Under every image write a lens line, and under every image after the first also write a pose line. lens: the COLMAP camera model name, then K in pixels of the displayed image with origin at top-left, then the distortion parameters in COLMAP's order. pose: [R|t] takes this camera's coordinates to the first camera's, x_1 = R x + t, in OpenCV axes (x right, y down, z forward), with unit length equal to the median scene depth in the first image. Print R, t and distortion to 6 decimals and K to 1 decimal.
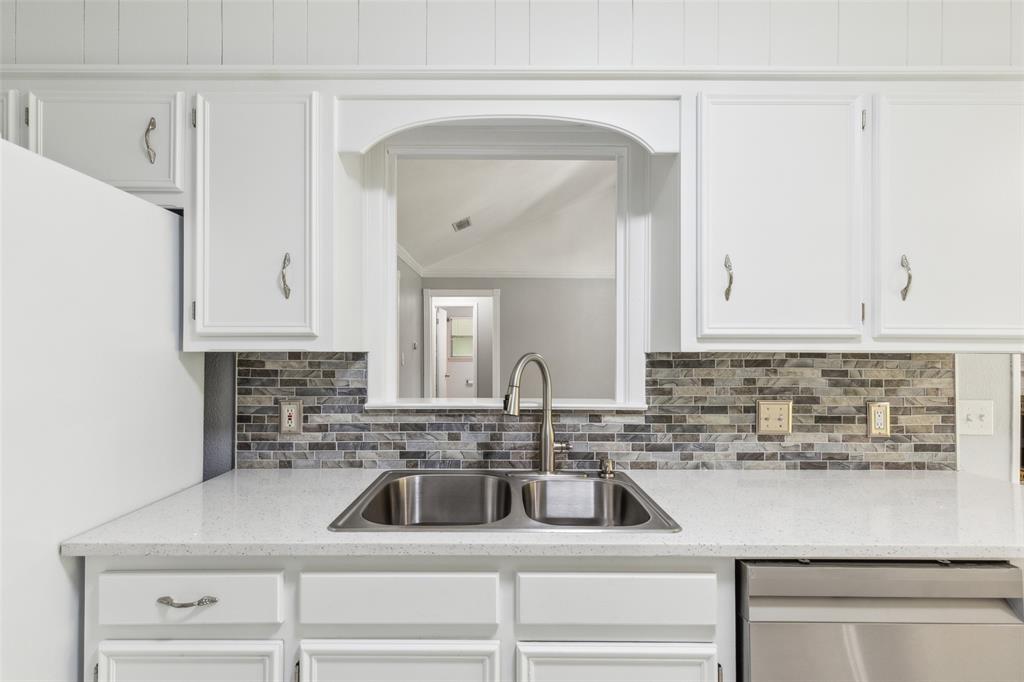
lens RADIAL K [[460.9, 0, 506.5], [0, 460.9, 347.5], [0, 0, 1]] dist [0.011254, -0.000391]
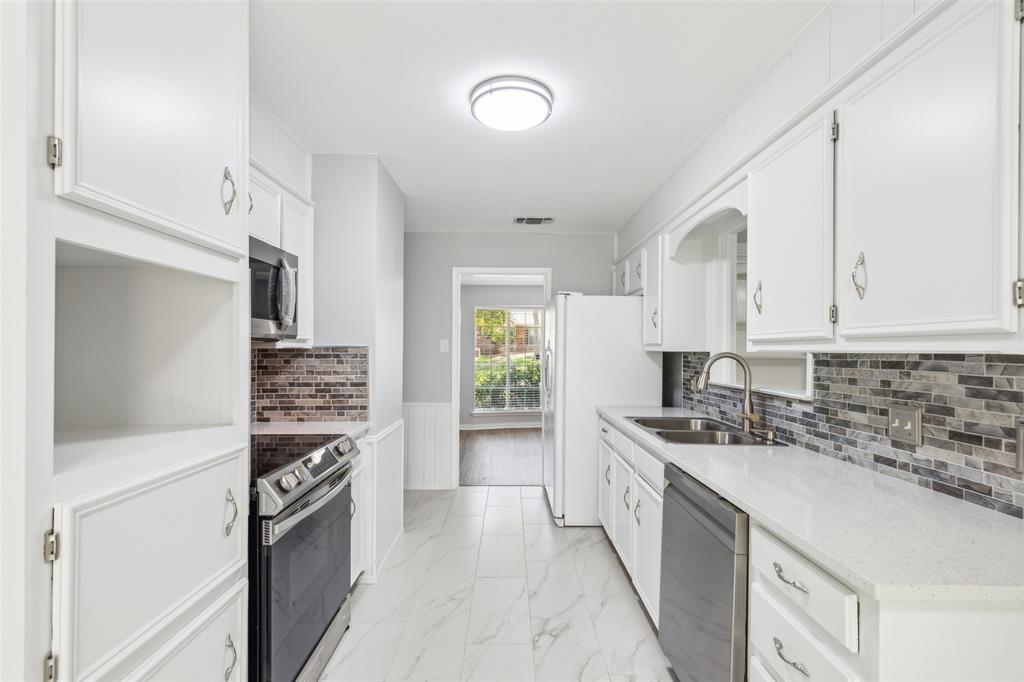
lens RADIAL K [[460.9, 0, 506.5], [0, 460.9, 347.5], [0, 0, 1]] dist [0.011254, -0.000391]
pose [[-0.009297, -0.009273, -0.999914, 1.506841], [0.006305, 0.999937, -0.009332, 0.002381], [0.999937, -0.006391, -0.009238, 0.217228]]
